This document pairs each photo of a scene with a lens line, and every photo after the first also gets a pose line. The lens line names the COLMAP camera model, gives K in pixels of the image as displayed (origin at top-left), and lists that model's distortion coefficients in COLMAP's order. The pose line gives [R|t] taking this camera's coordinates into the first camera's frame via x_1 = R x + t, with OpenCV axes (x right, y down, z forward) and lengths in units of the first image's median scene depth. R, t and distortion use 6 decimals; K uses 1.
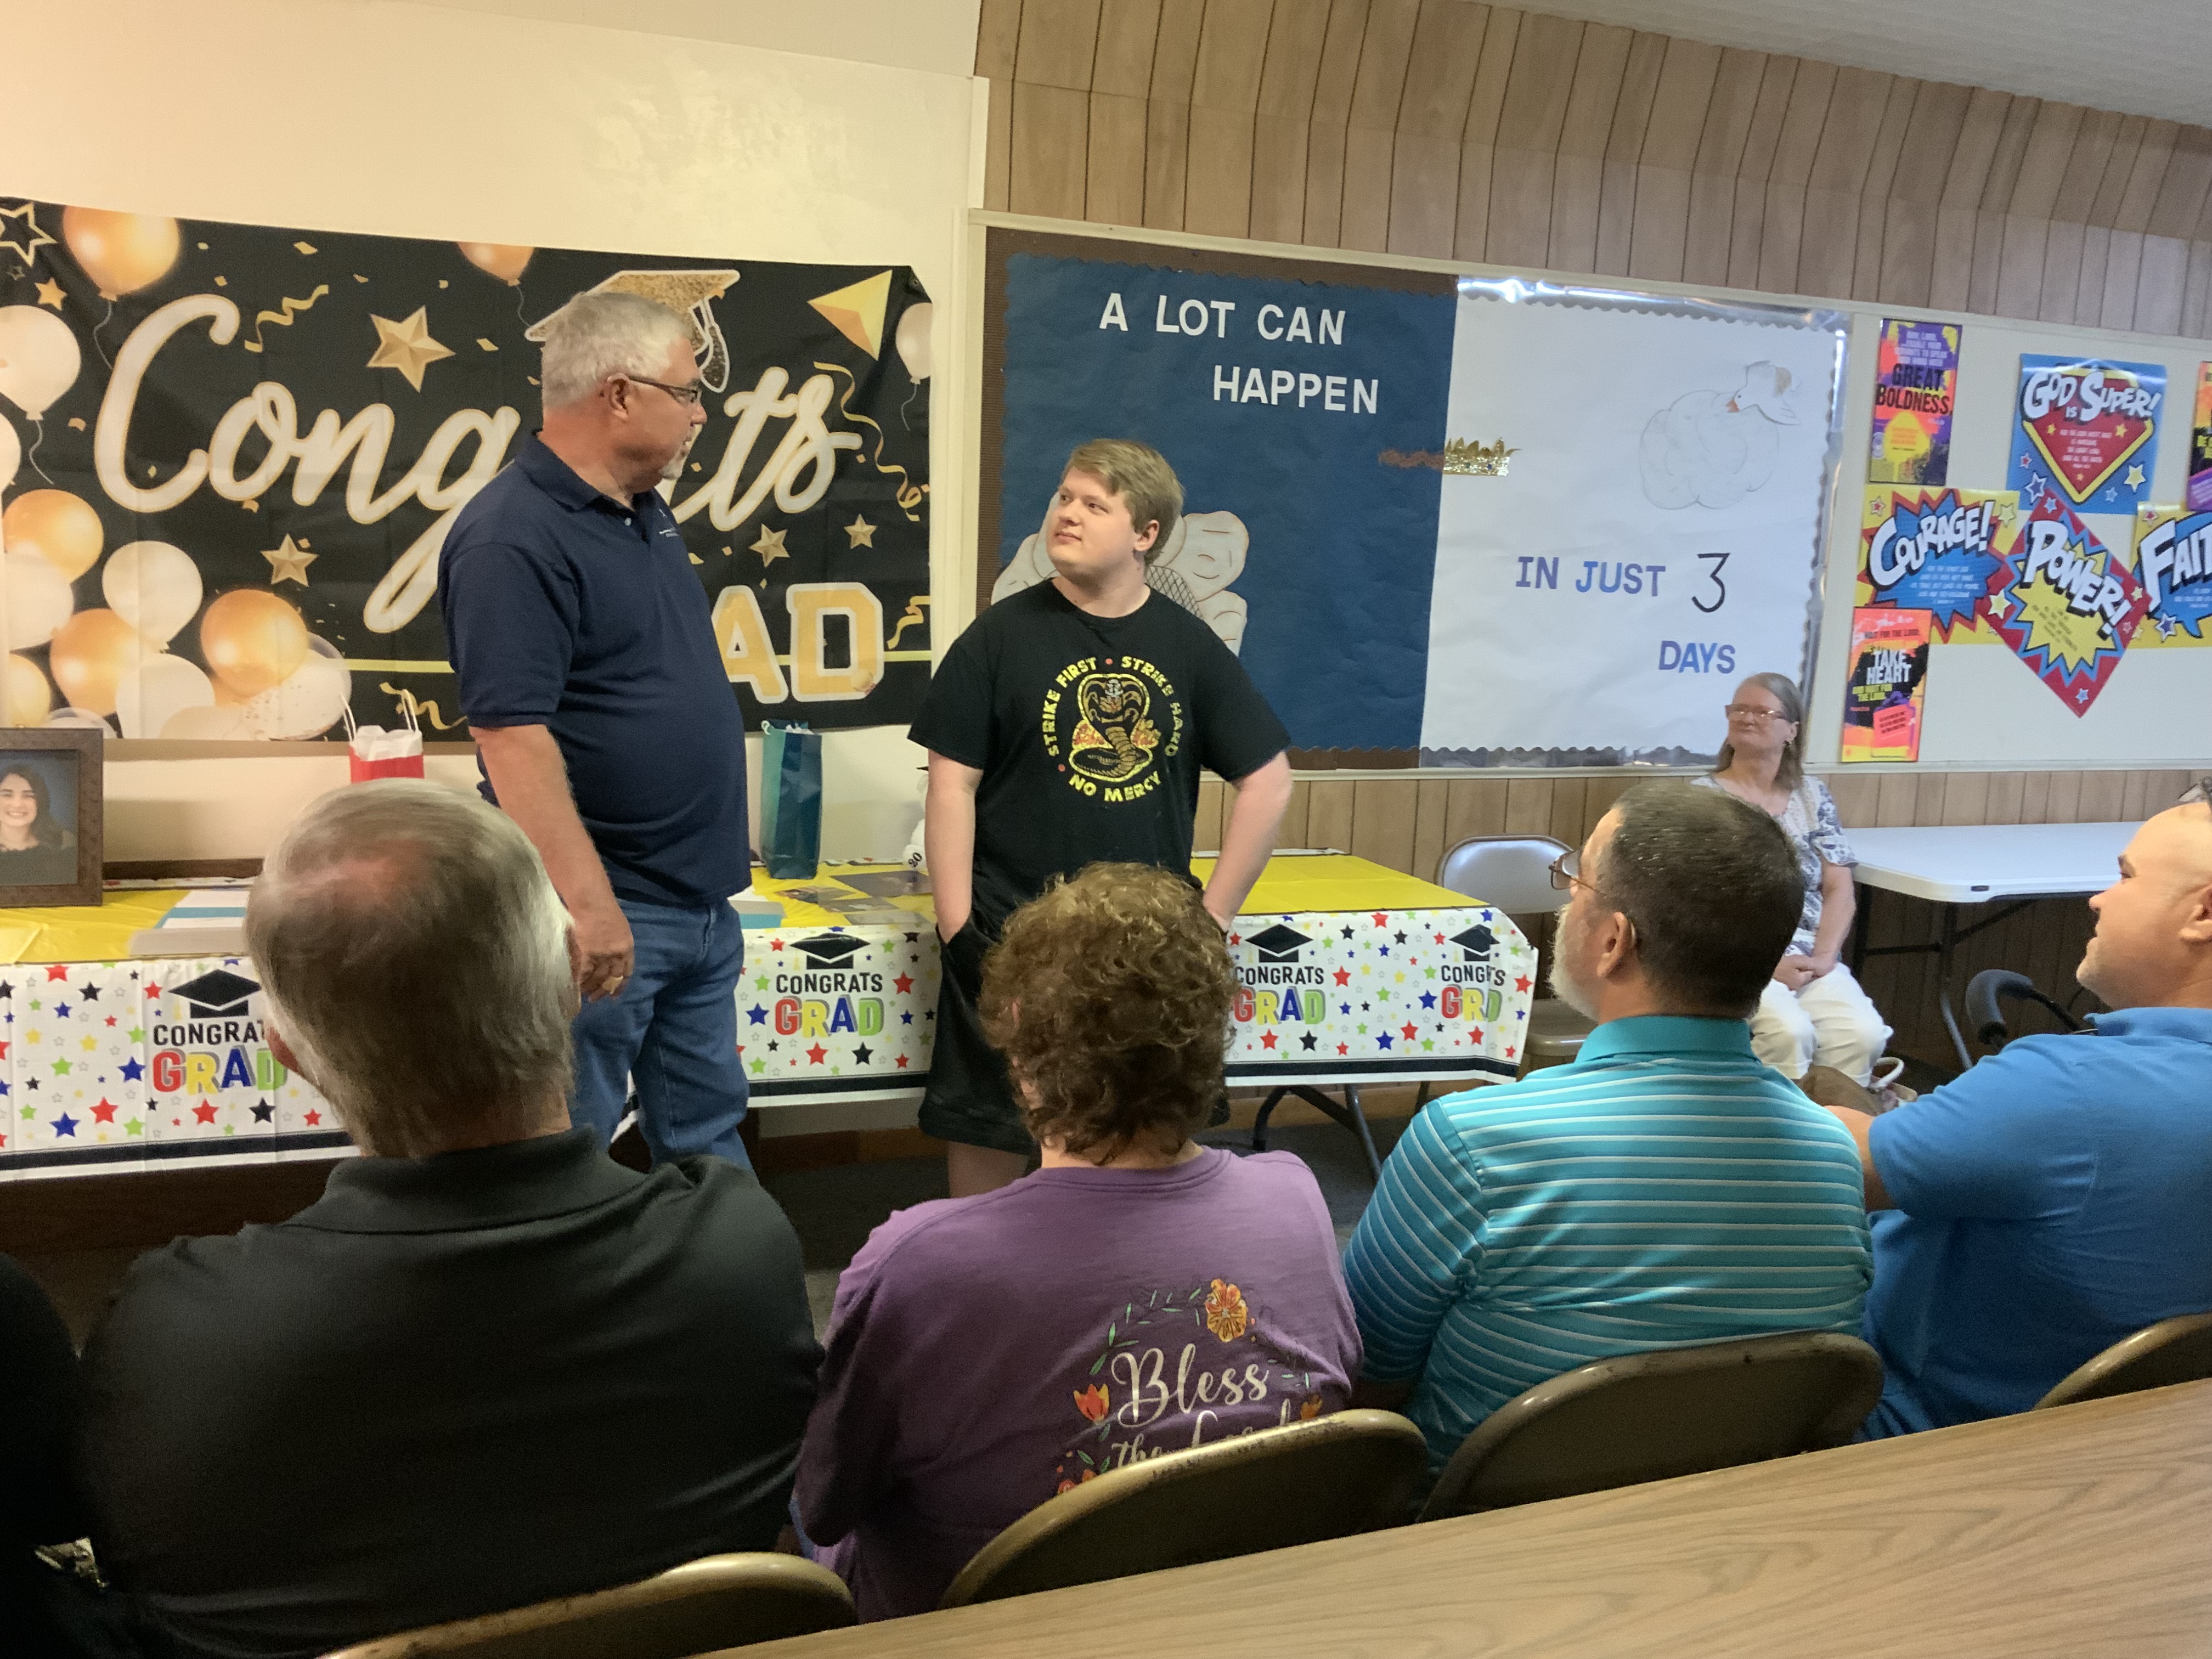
lens RADIAL K [[1834.8, 0, 1089.0], [0, 1834.8, 837.5], [0, 0, 1]] dist [0.113080, -0.235125]
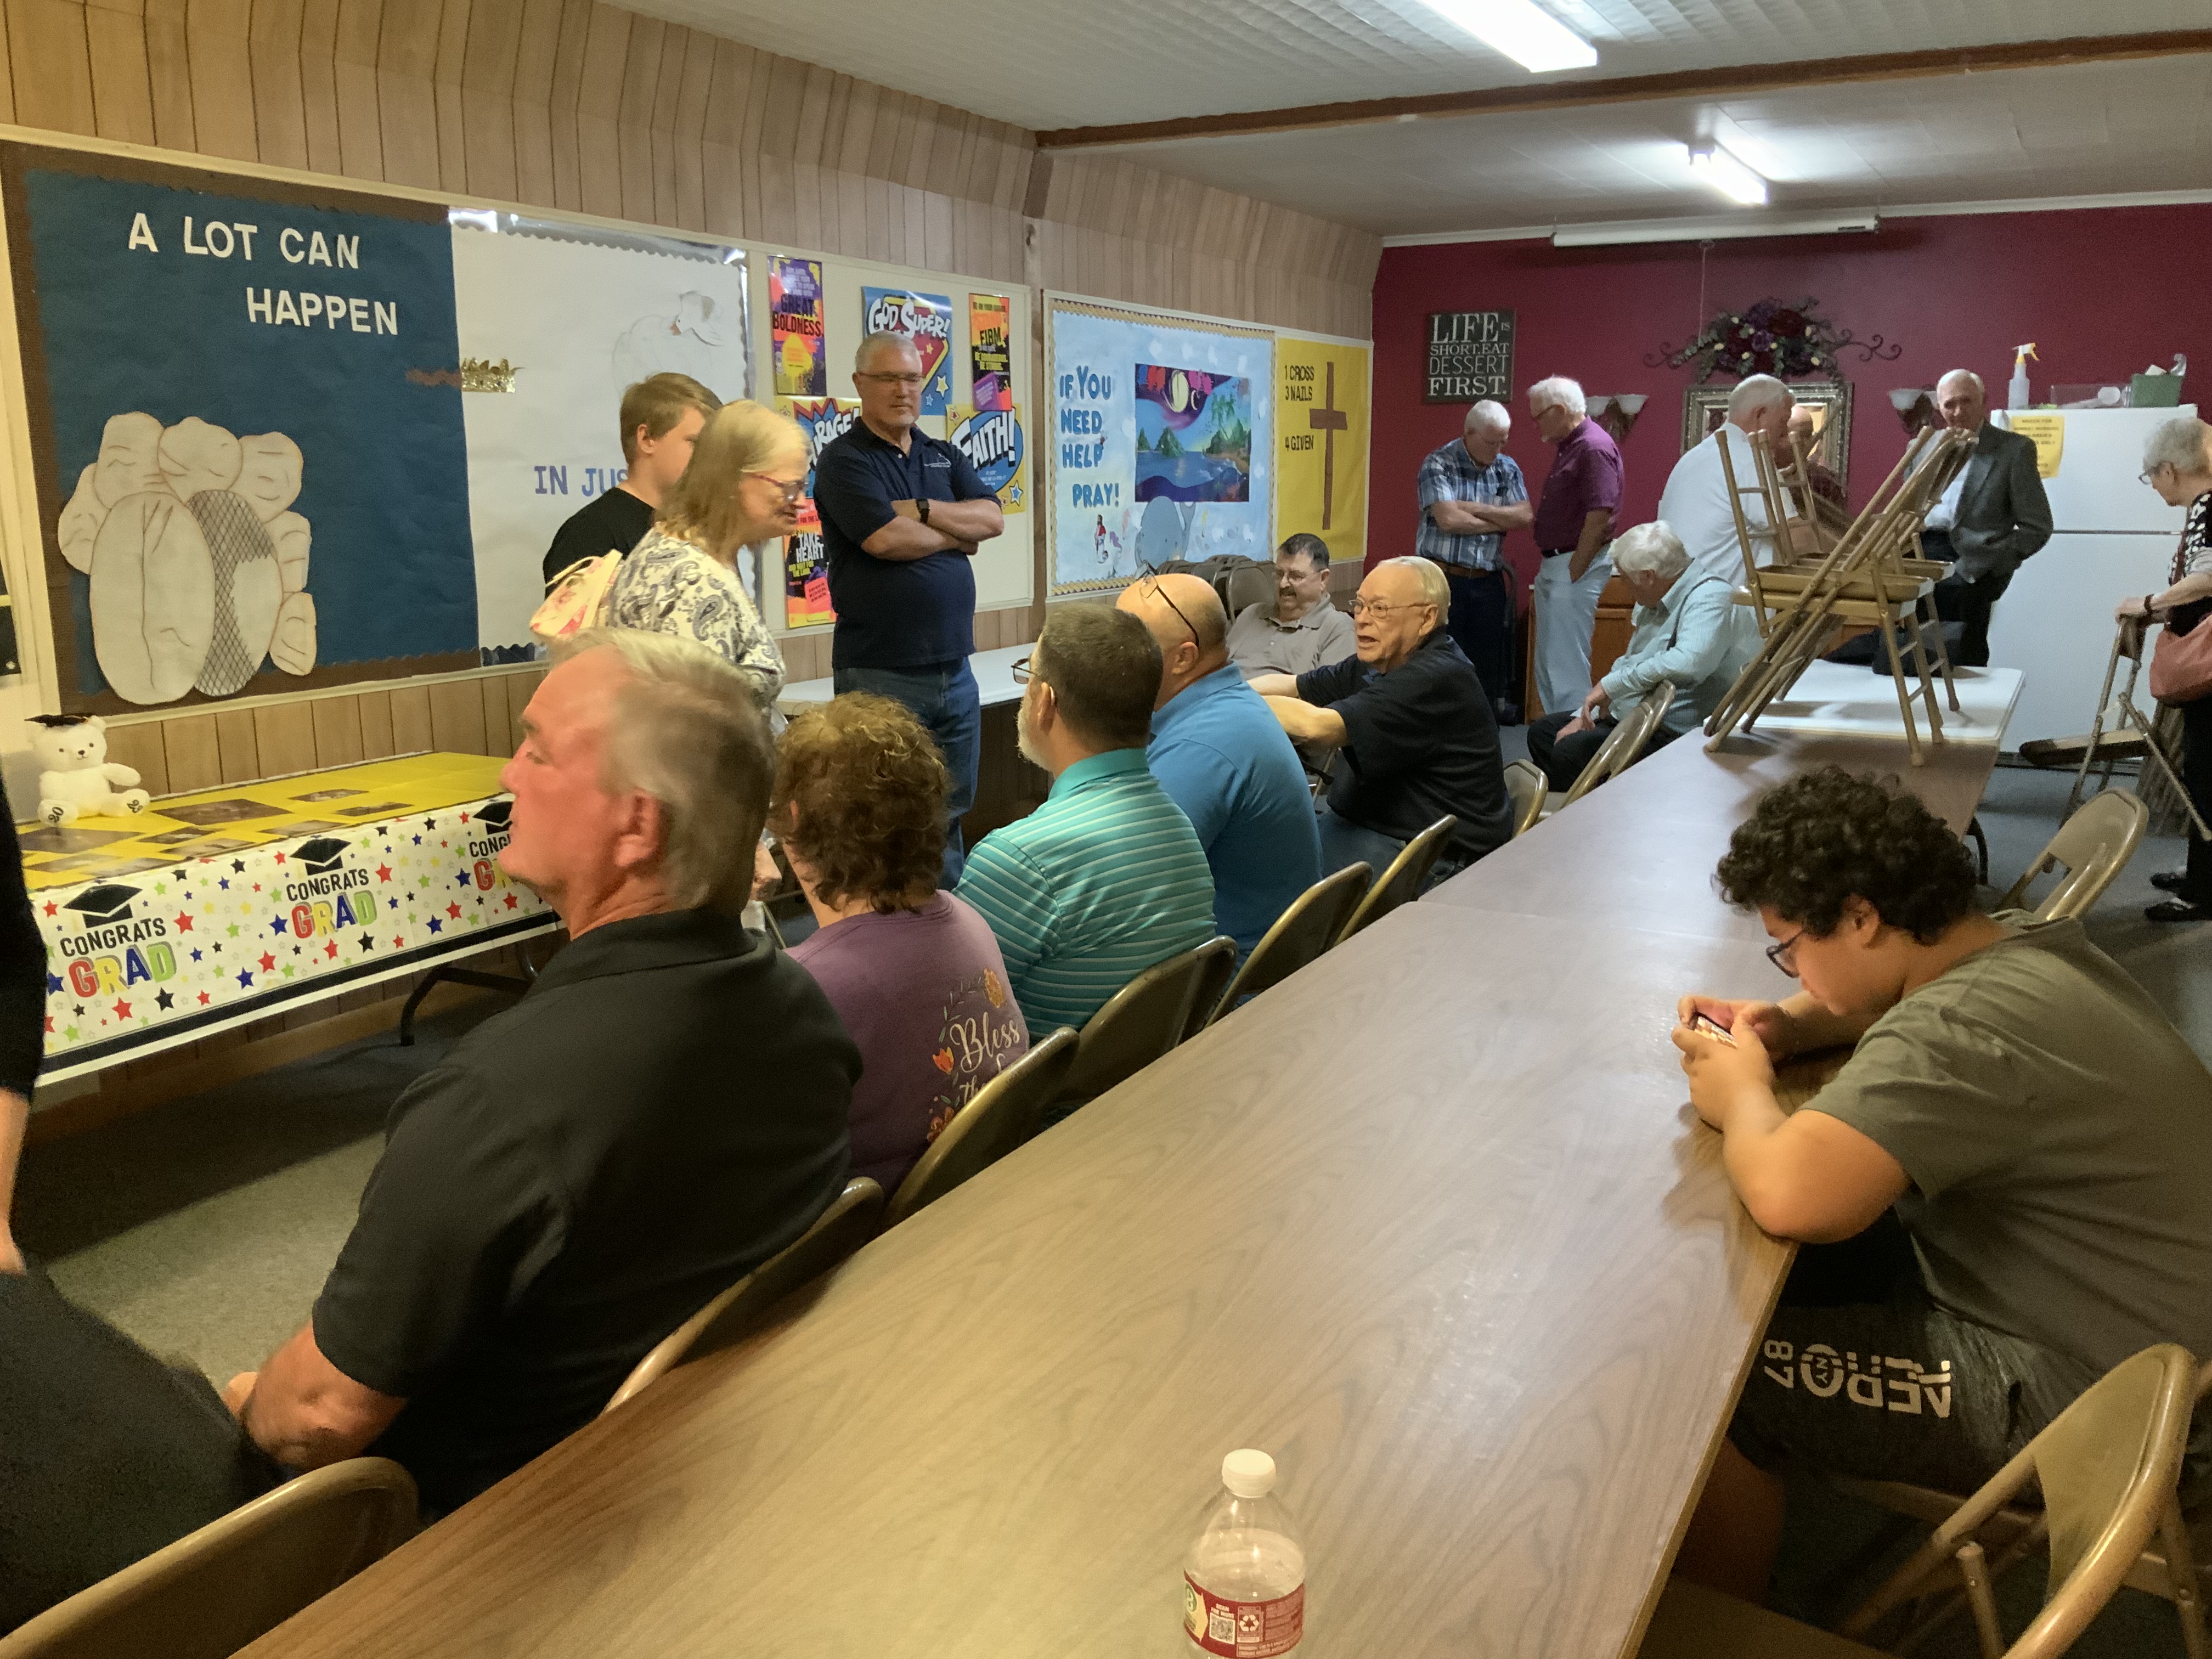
lens RADIAL K [[1830.7, 0, 1096.7], [0, 1830.7, 852.1], [0, 0, 1]] dist [0.116240, -0.246462]
pose [[0.762103, -0.176266, 0.623000, -0.235871], [0.139947, 0.984328, 0.107303, 0.003063], [-0.632150, 0.005411, 0.774827, -0.065728]]
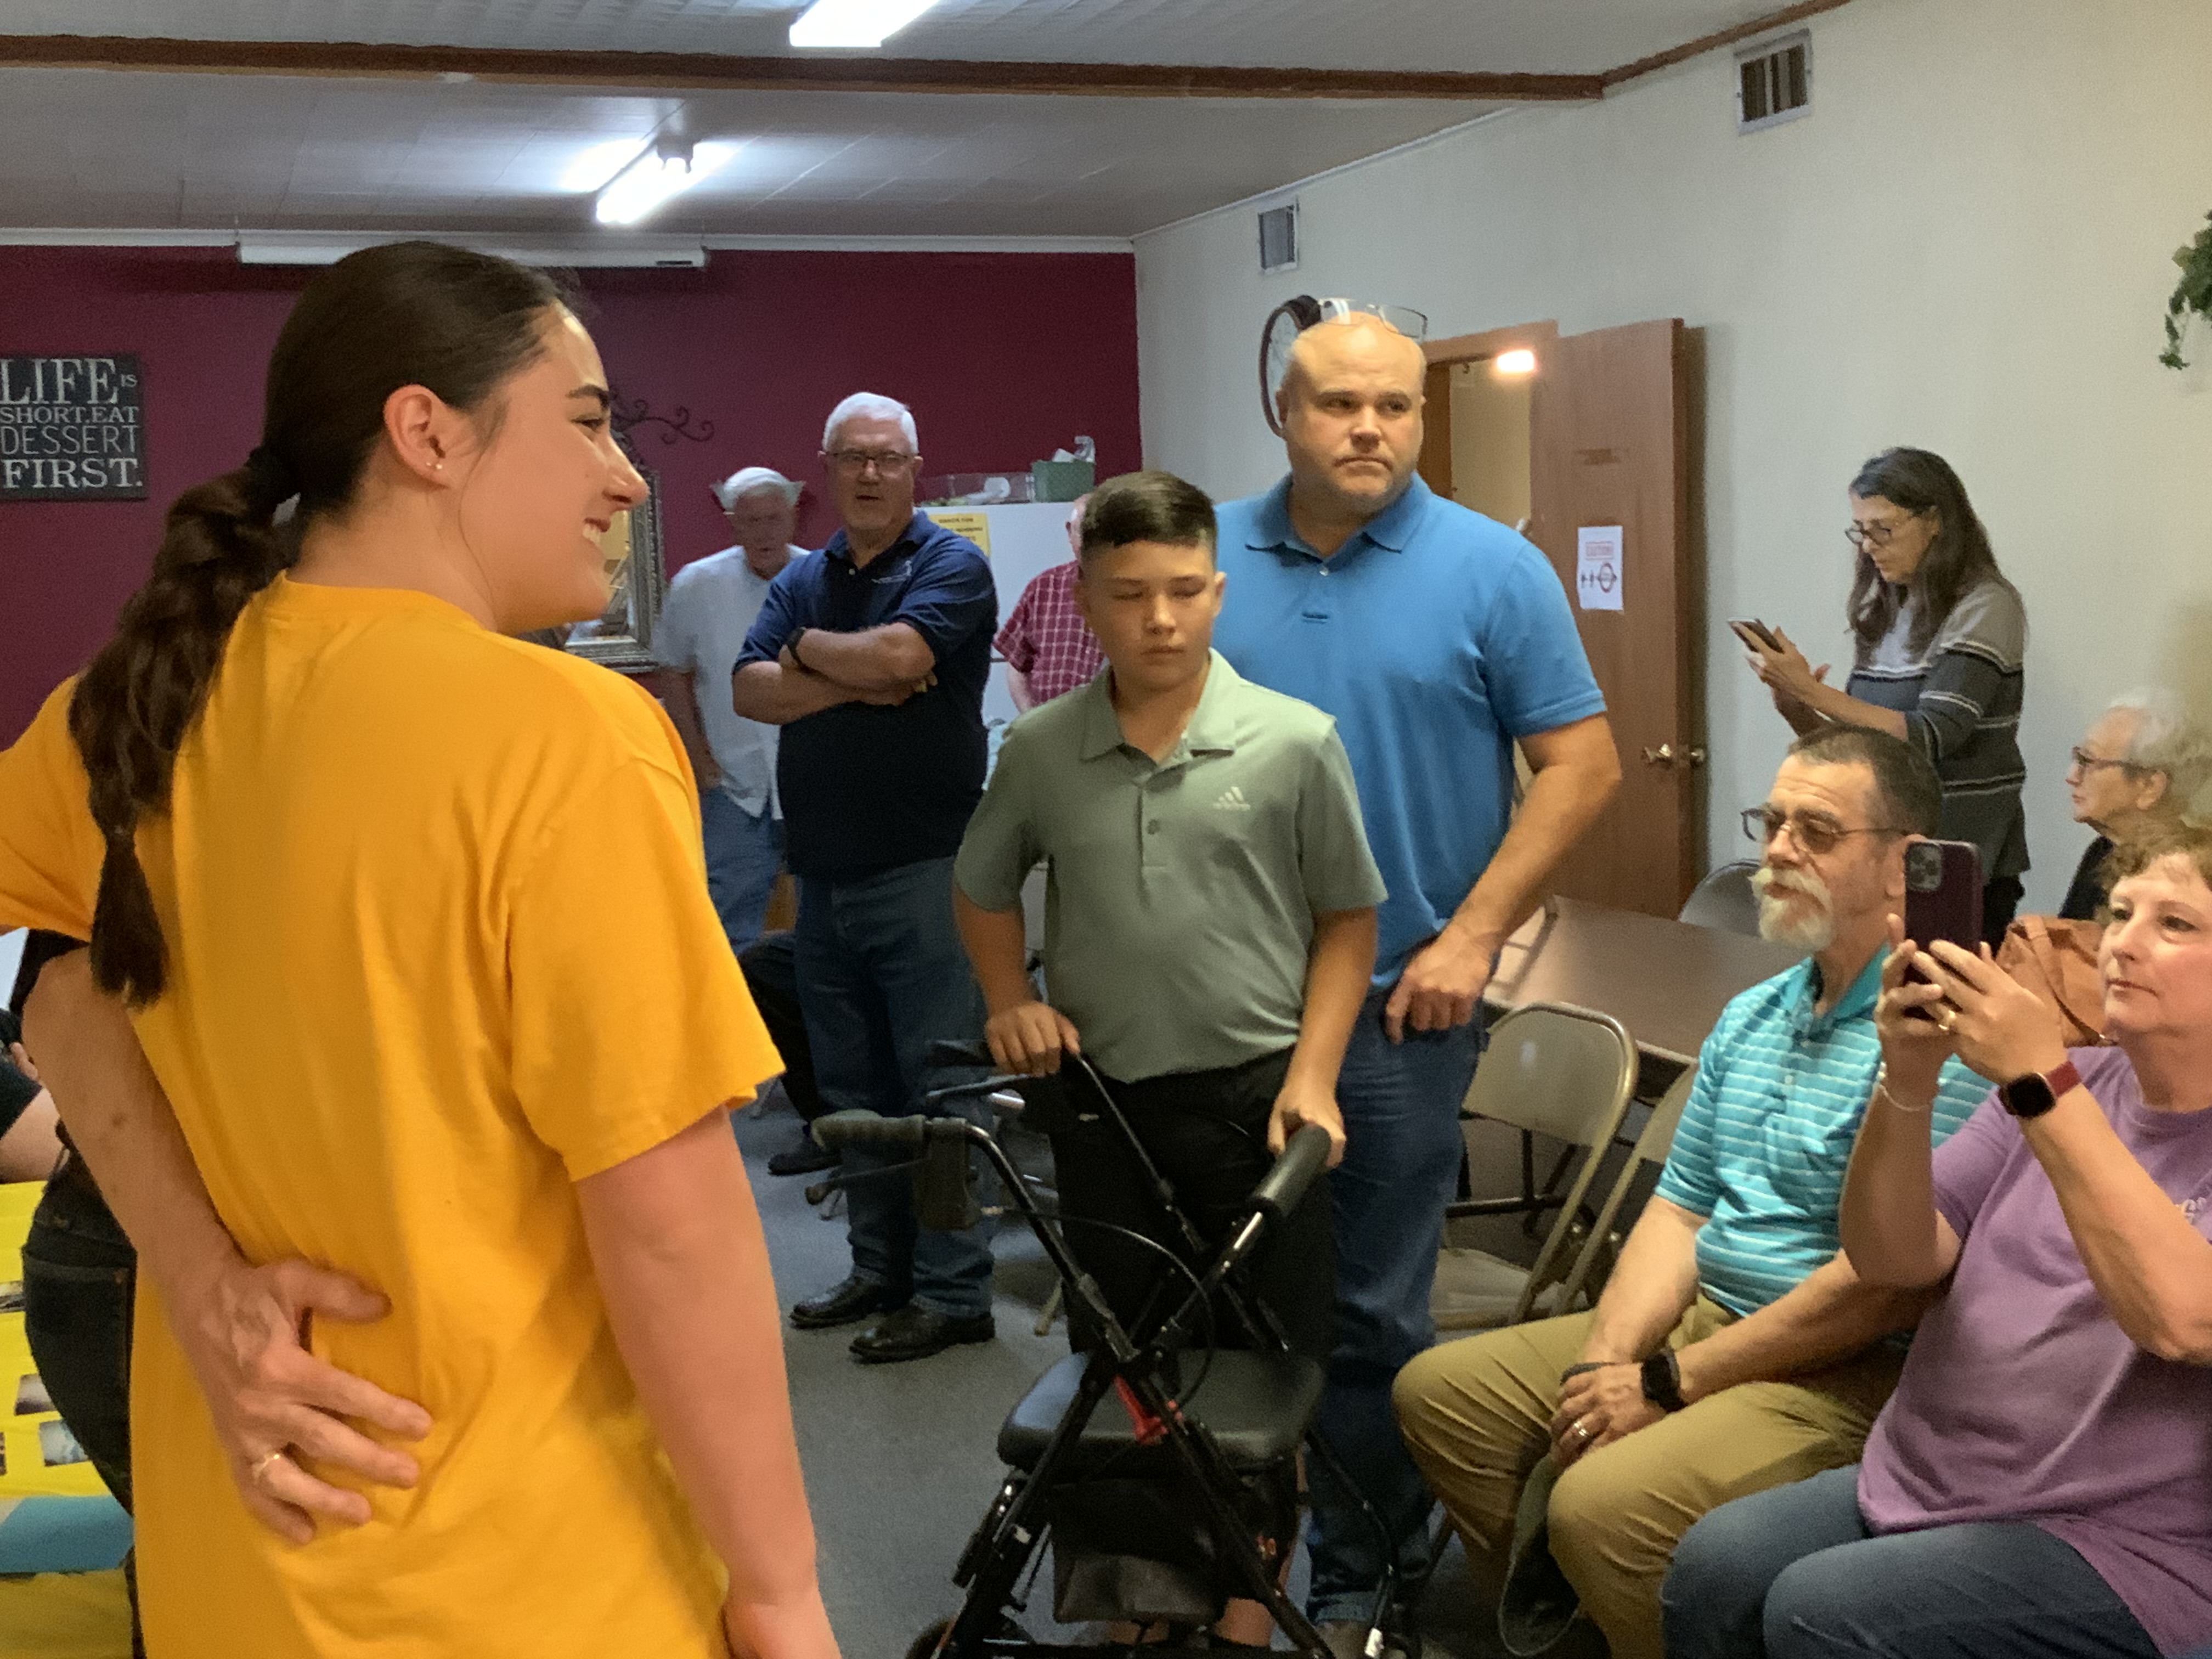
lens RADIAL K [[3057.2, 0, 1095.0], [0, 3057.2, 843.2], [0, 0, 1]] dist [0.130849, -0.250999]
pose [[0.086324, -0.136028, 0.986937, -0.616324], [0.197482, 0.973314, 0.116878, -0.099116], [-0.976498, 0.184813, 0.110884, 0.428929]]
